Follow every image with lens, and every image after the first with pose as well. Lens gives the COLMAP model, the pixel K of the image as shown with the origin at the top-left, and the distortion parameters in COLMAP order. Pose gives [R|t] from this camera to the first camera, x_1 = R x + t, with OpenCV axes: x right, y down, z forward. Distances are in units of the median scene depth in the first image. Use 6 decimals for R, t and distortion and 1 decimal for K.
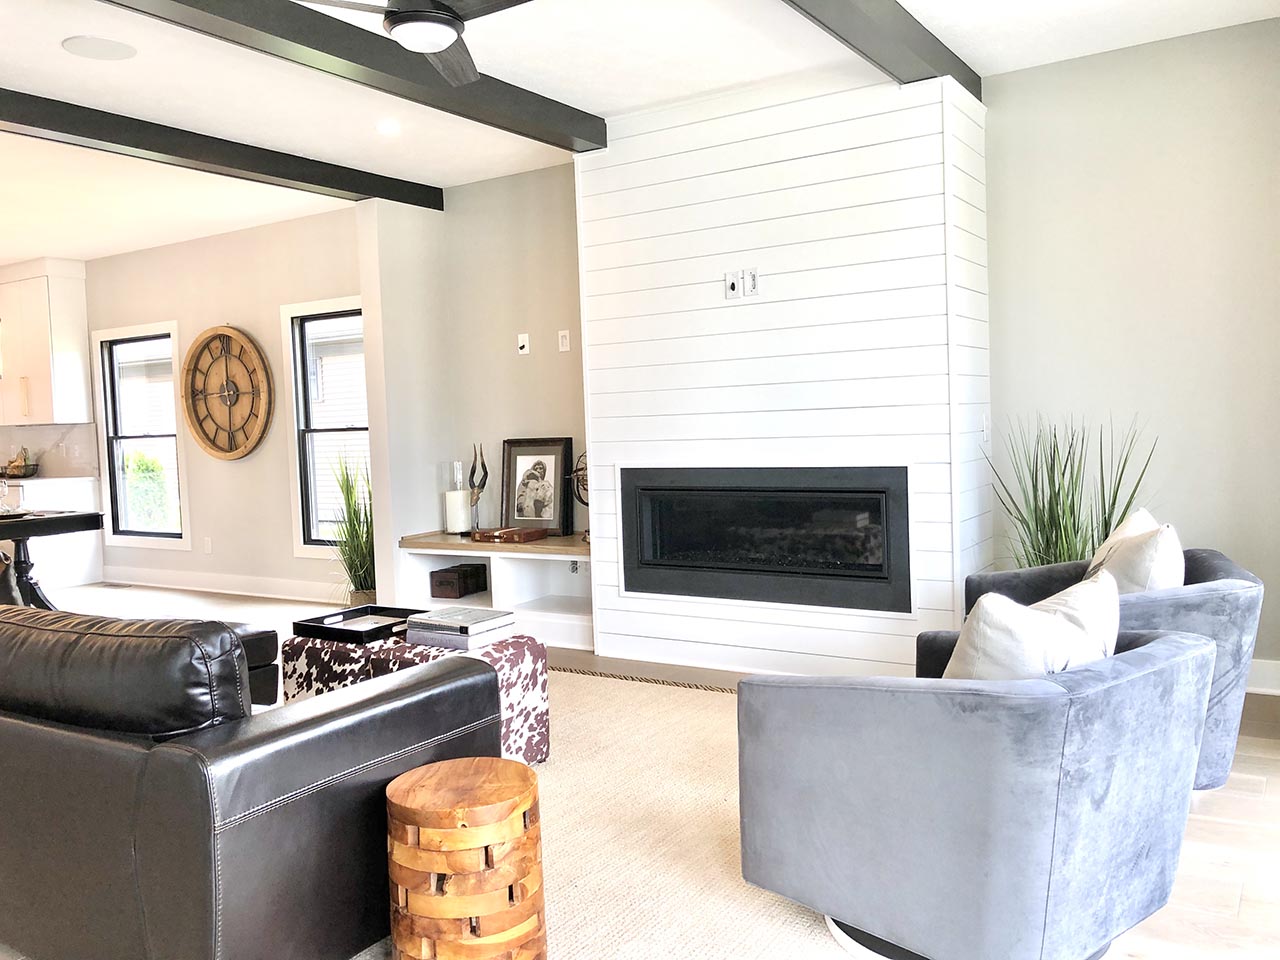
lens RADIAL K [[1036.1, 0, 640.0], [0, 1036.1, 480.0], [0, 0, 1]] dist [0.113696, -0.201680]
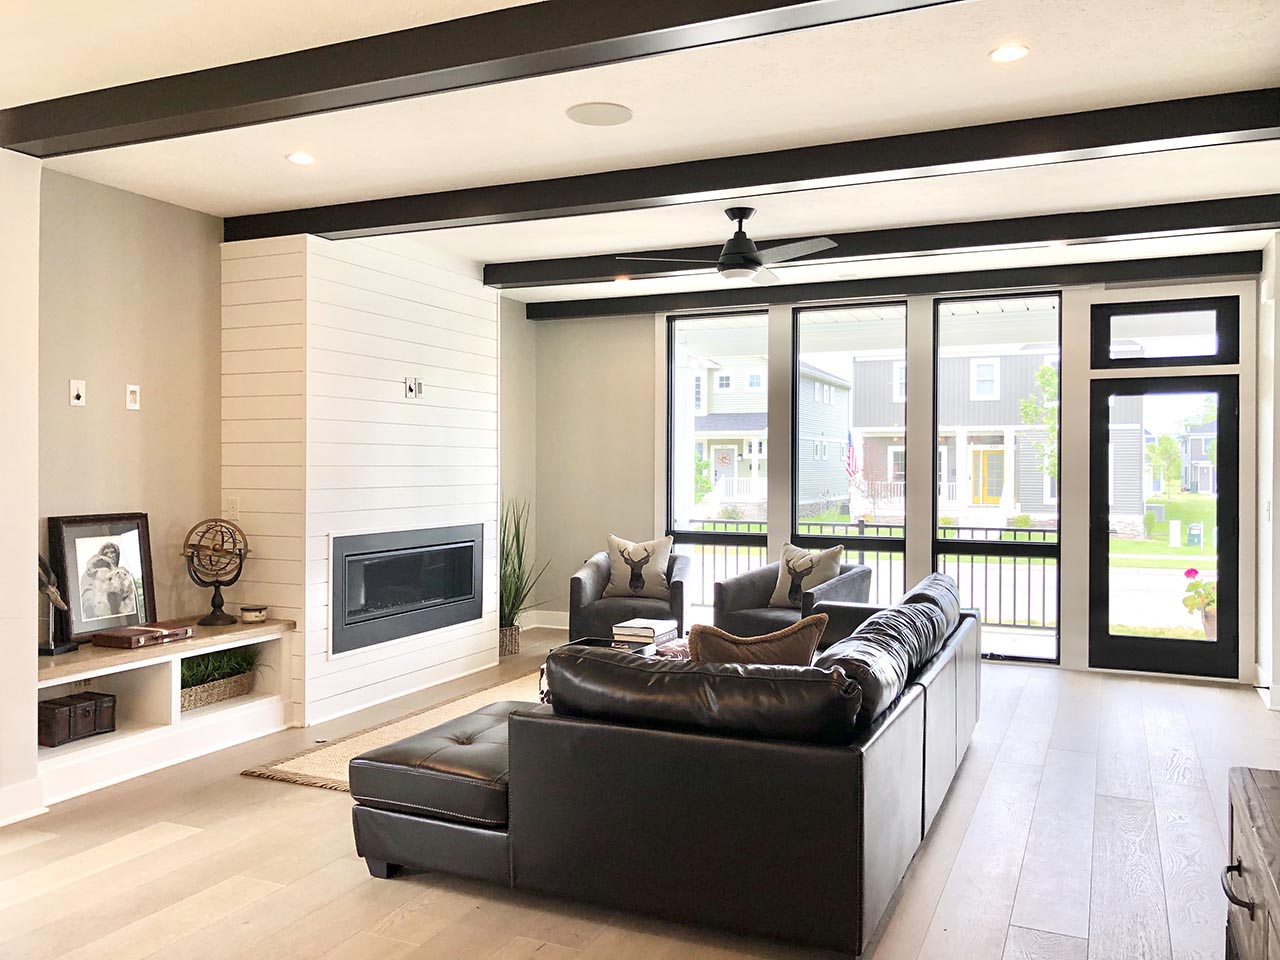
lens RADIAL K [[1040.7, 0, 640.0], [0, 1040.7, 480.0], [0, 0, 1]] dist [0.012849, -0.005688]
pose [[-0.150189, 0.026347, 0.988306, -1.125994], [0.065146, 0.997736, -0.016699, -0.031812], [-0.986509, 0.061876, -0.151565, 0.853933]]
